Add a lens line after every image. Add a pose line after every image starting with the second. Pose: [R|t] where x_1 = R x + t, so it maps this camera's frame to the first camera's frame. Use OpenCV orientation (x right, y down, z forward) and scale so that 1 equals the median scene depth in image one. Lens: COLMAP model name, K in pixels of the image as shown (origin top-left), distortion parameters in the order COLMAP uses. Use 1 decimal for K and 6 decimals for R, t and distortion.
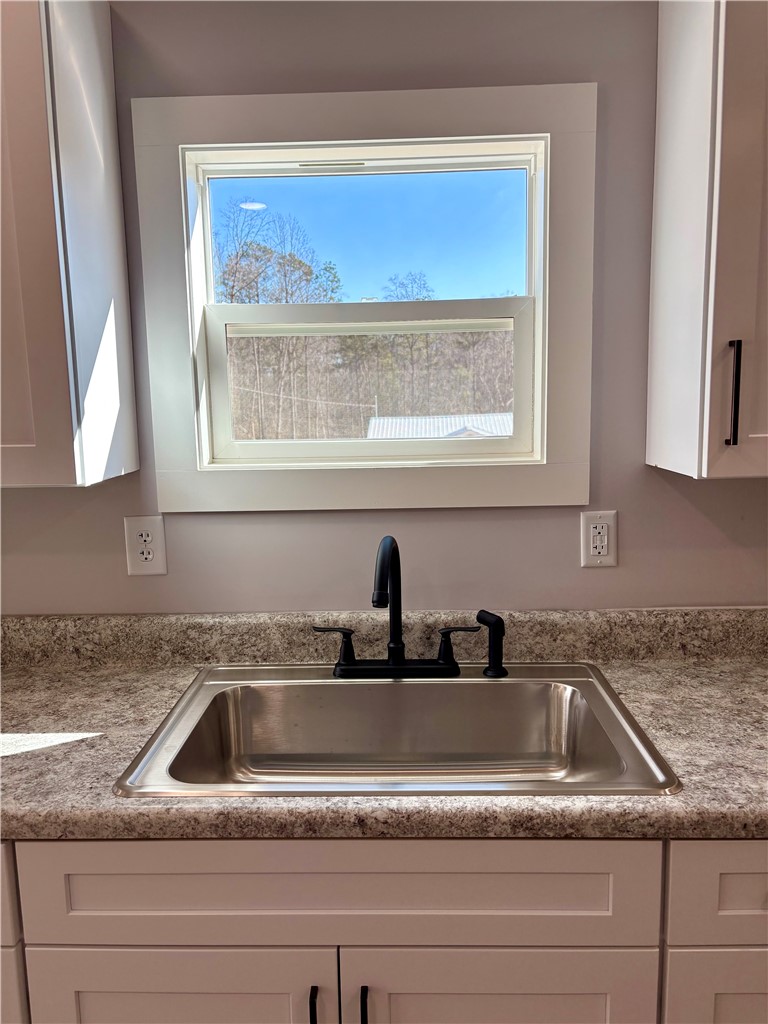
lens RADIAL K [[762.4, 0, 384.7], [0, 762.4, 515.0], [0, 0, 1]] dist [0.060773, -0.058788]
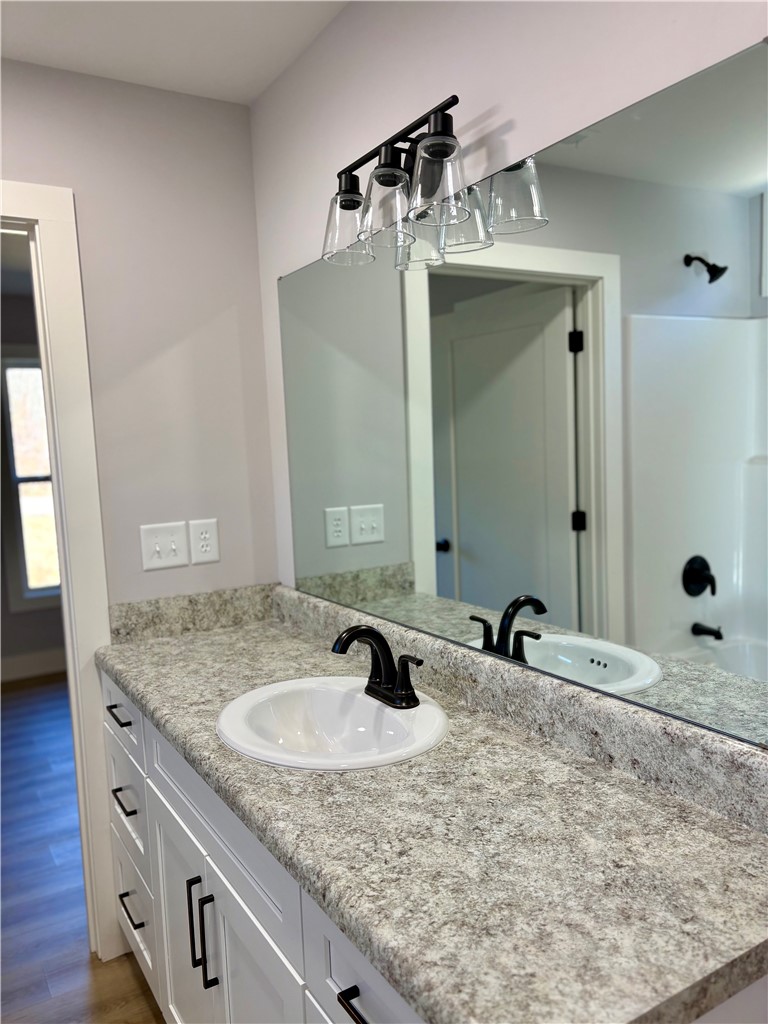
lens RADIAL K [[762.4, 0, 387.1], [0, 762.4, 515.1], [0, 0, 1]] dist [0.060773, -0.058788]
pose [[-0.537021, -0.038676, 0.842682, -0.995800], [0.168376, 0.973933, 0.152002, -0.175496], [-0.826595, 0.223515, -0.516510, 1.437808]]
